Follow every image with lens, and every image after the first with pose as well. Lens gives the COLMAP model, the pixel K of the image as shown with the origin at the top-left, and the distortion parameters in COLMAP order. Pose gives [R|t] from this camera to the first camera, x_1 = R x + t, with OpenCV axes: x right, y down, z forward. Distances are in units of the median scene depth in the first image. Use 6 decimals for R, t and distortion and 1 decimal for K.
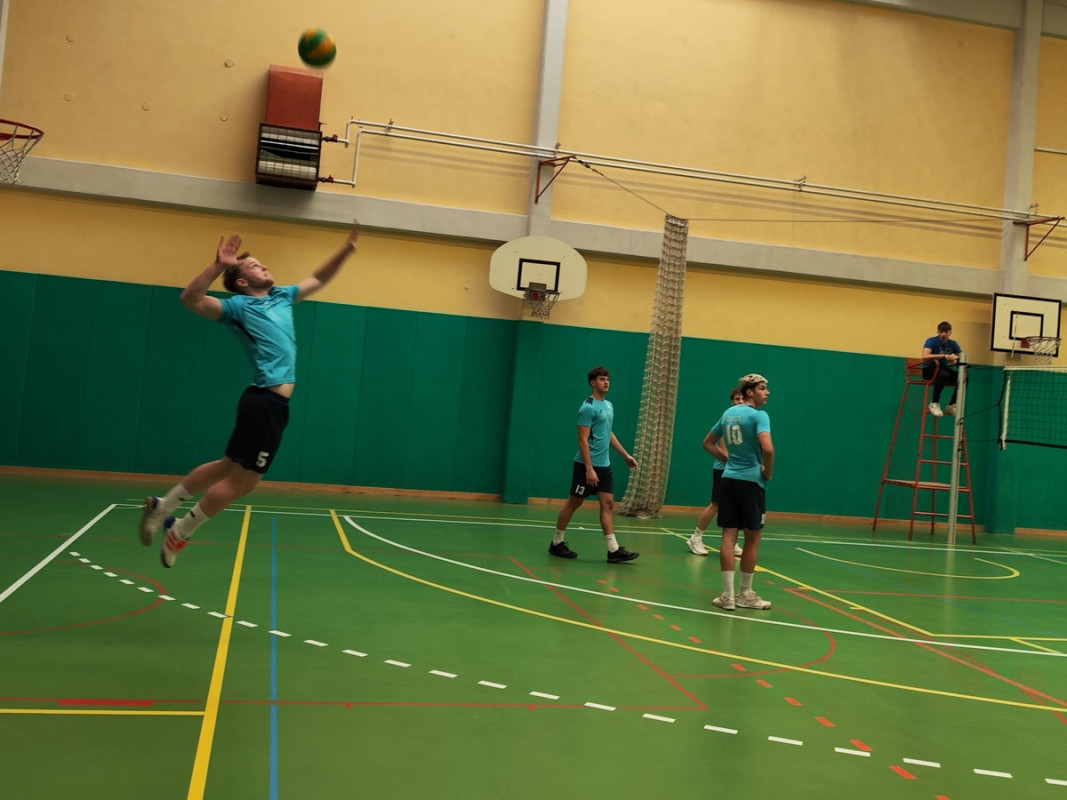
lens RADIAL K [[922.8, 0, 534.9], [0, 922.8, 387.4], [0, 0, 1]] dist [0.054186, -0.014464]
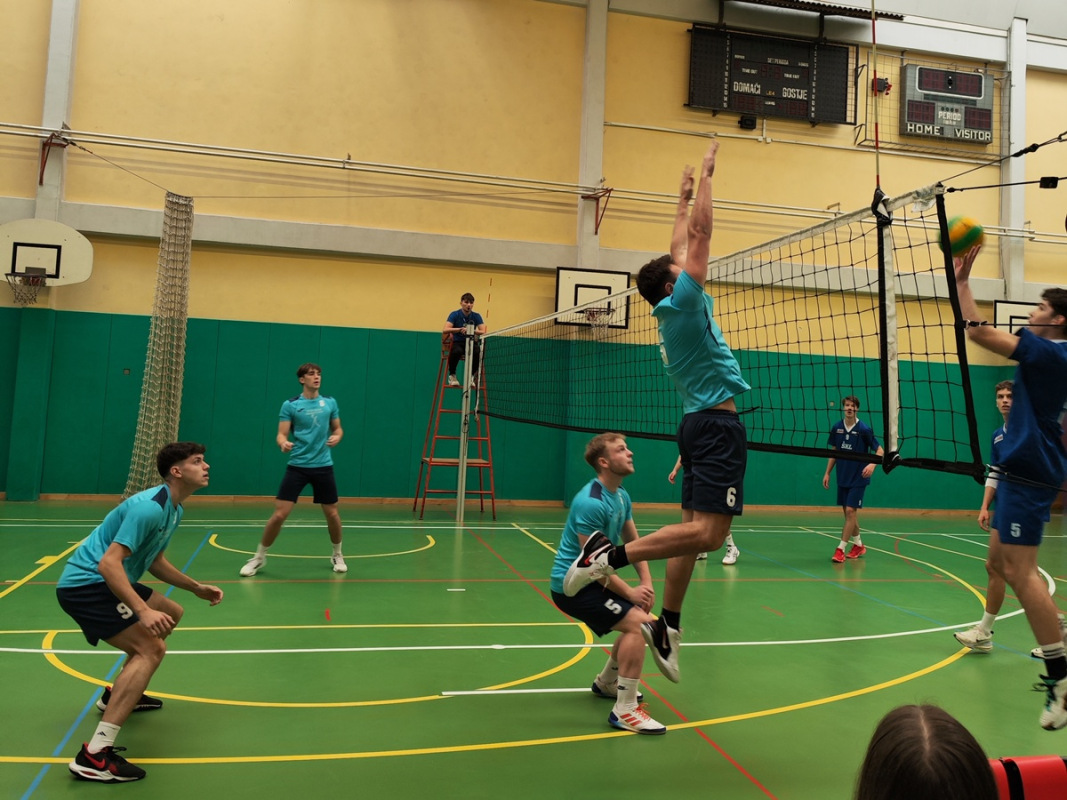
lens RADIAL K [[862.7, 0, 525.2], [0, 862.7, 378.2], [0, 0, 1]] dist [0.041687, -0.010332]
pose [[0.999046, -0.040014, 0.017471, 0.471801], [0.040426, 0.998897, -0.023891, 0.041285], [-0.016496, 0.024575, 0.999562, 0.091807]]
